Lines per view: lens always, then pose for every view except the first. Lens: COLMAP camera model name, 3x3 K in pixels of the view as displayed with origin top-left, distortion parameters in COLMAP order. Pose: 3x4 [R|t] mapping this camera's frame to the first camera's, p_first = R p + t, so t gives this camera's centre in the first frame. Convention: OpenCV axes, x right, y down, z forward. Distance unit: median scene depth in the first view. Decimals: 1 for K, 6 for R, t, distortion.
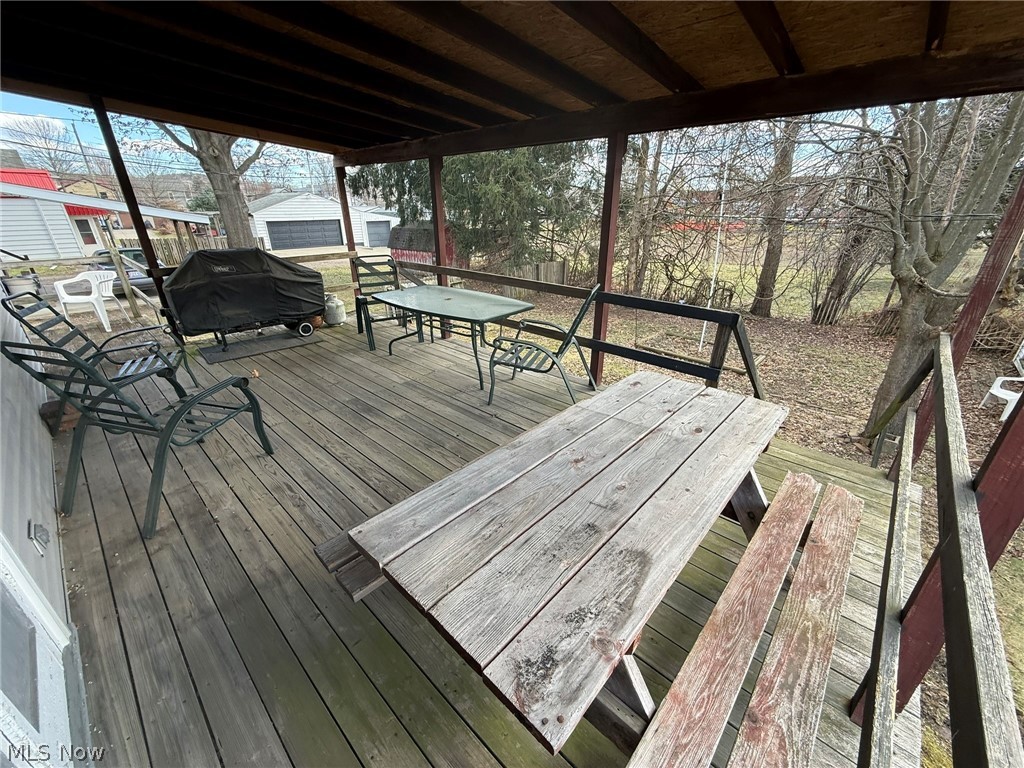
lens RADIAL K [[407.6, 0, 511.9], [0, 407.6, 383.5], [0, 0, 1]] dist [-0.000157, 0.000296]
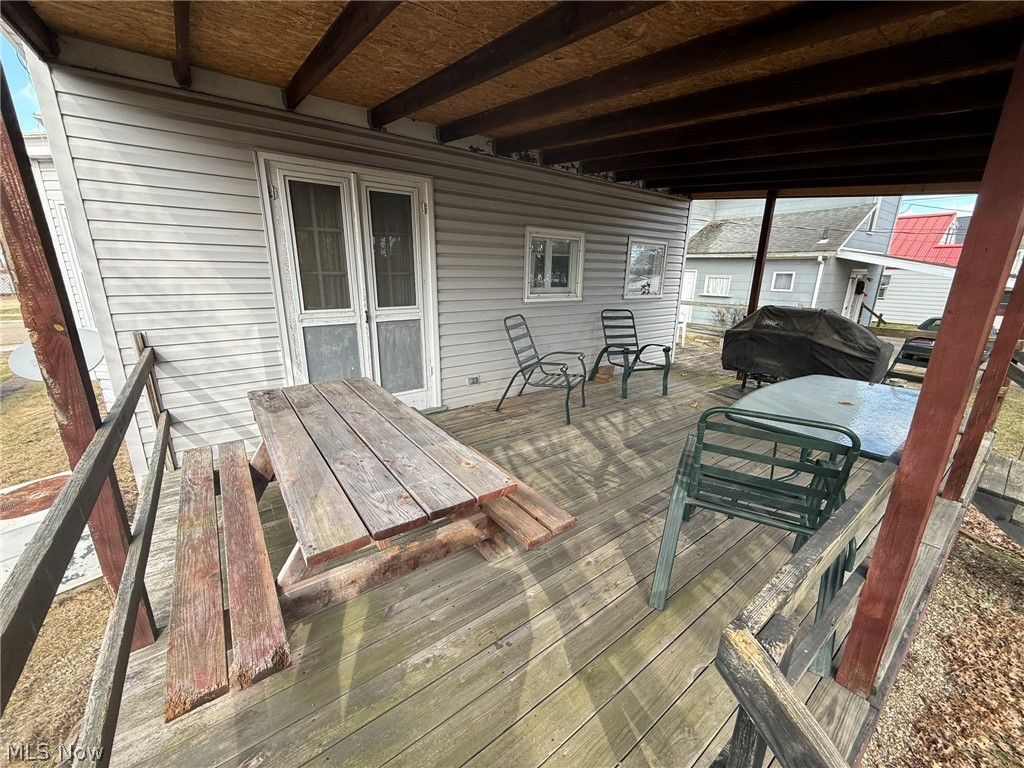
lens RADIAL K [[407.6, 0, 512.4], [0, 407.6, 381.8], [0, 0, 1]] dist [-0.000157, 0.000296]
pose [[-0.179163, 0.264098, -0.947709, 1.144697], [-0.409803, 0.855714, 0.315934, -0.490261], [0.894406, 0.444978, -0.045084, 1.193409]]
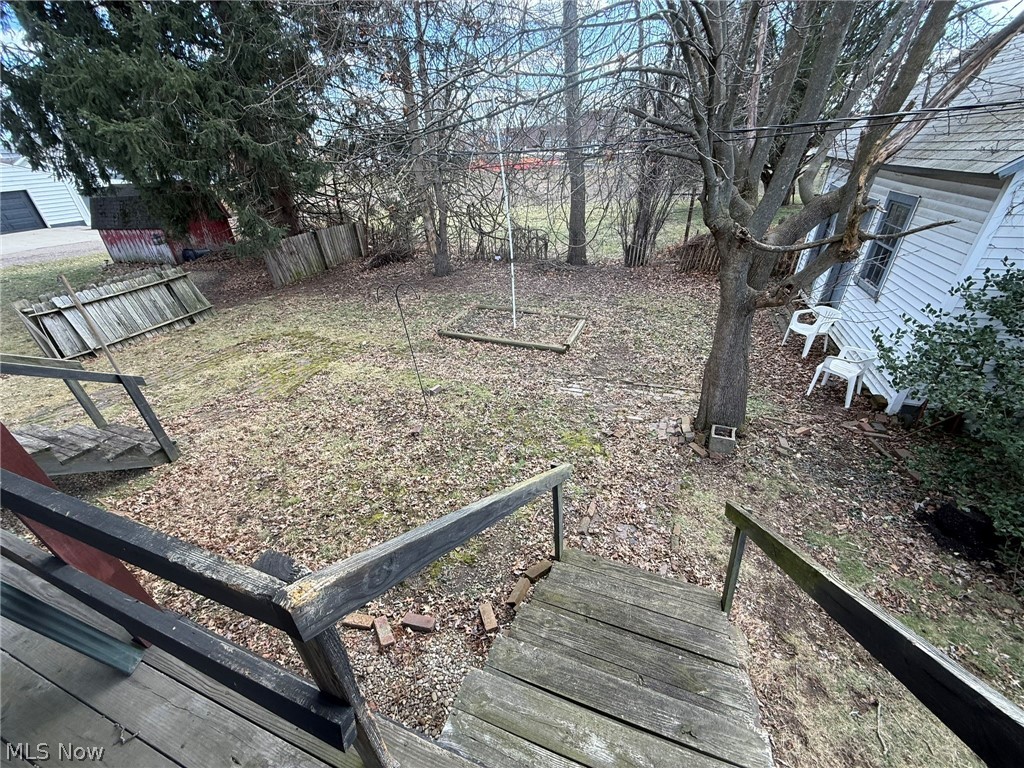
lens RADIAL K [[407.6, 0, 512.6], [0, 407.6, 386.8], [0, 0, 1]] dist [-0.000157, 0.000296]
pose [[0.924544, -0.231067, 0.303030, 0.143586], [0.194256, 0.969891, 0.146887, -0.066971], [-0.327847, -0.076938, 0.941593, 0.175383]]
